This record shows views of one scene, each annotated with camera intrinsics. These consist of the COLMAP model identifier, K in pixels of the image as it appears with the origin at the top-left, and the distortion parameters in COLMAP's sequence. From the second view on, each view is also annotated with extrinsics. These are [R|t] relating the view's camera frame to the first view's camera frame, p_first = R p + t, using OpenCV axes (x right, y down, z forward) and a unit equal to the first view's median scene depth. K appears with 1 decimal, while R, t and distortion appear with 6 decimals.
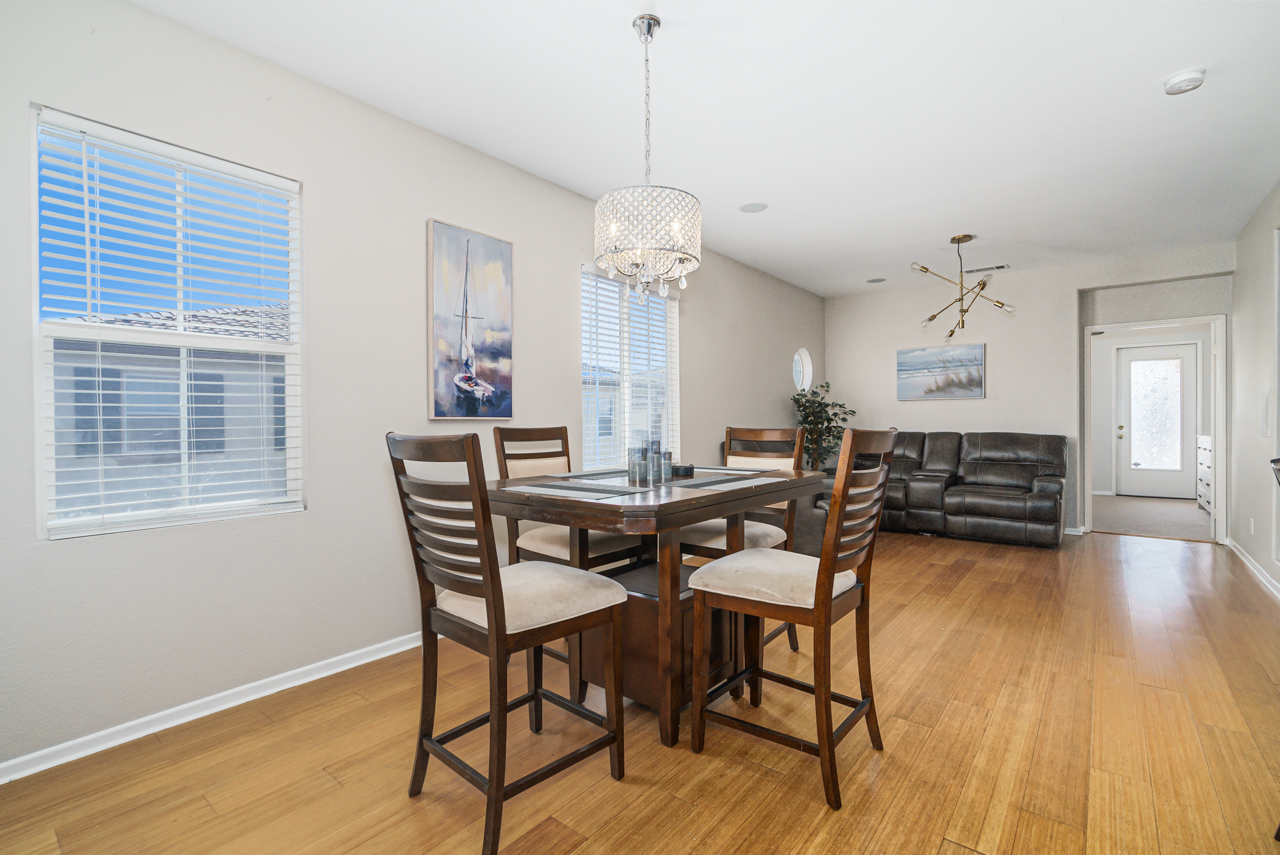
lens RADIAL K [[571.8, 0, 641.2], [0, 571.8, 423.9], [0, 0, 1]] dist [-0.000951, -0.000142]
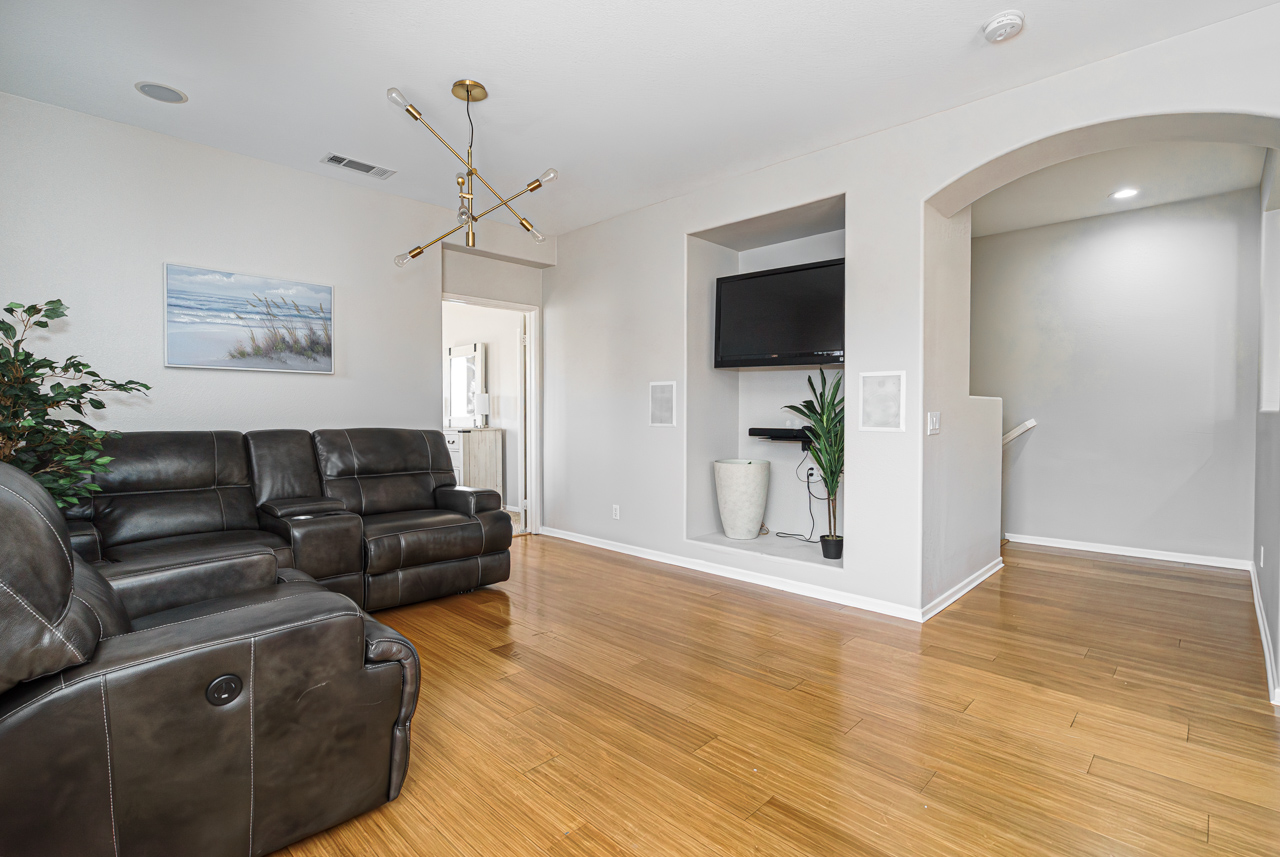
lens RADIAL K [[595.5, 0, 628.7], [0, 595.5, 419.6], [0, 0, 1]] dist [0.000254, 0.000342]
pose [[0.101647, -0.007754, 0.994790, -0.016080], [0.004547, 0.999963, 0.007330, 0.001718], [-0.994810, 0.003778, 0.101678, 0.619775]]
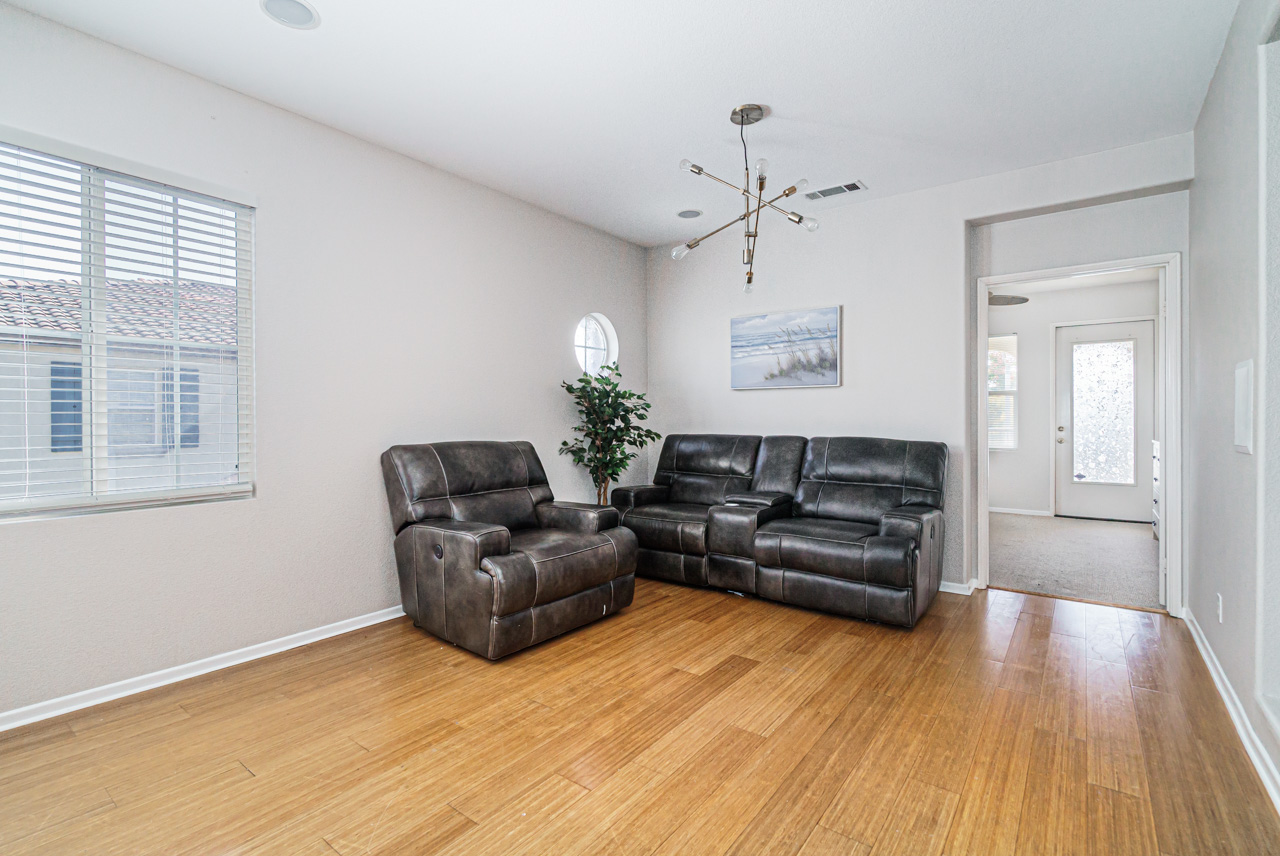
lens RADIAL K [[595.5, 0, 628.7], [0, 595.5, 419.1], [0, 0, 1]] dist [0.000254, 0.000342]
pose [[0.999508, 0.004498, 0.031028, 0.331404], [-0.004375, 0.999982, -0.004029, -0.001888], [-0.031045, 0.003891, 0.999510, 0.304067]]
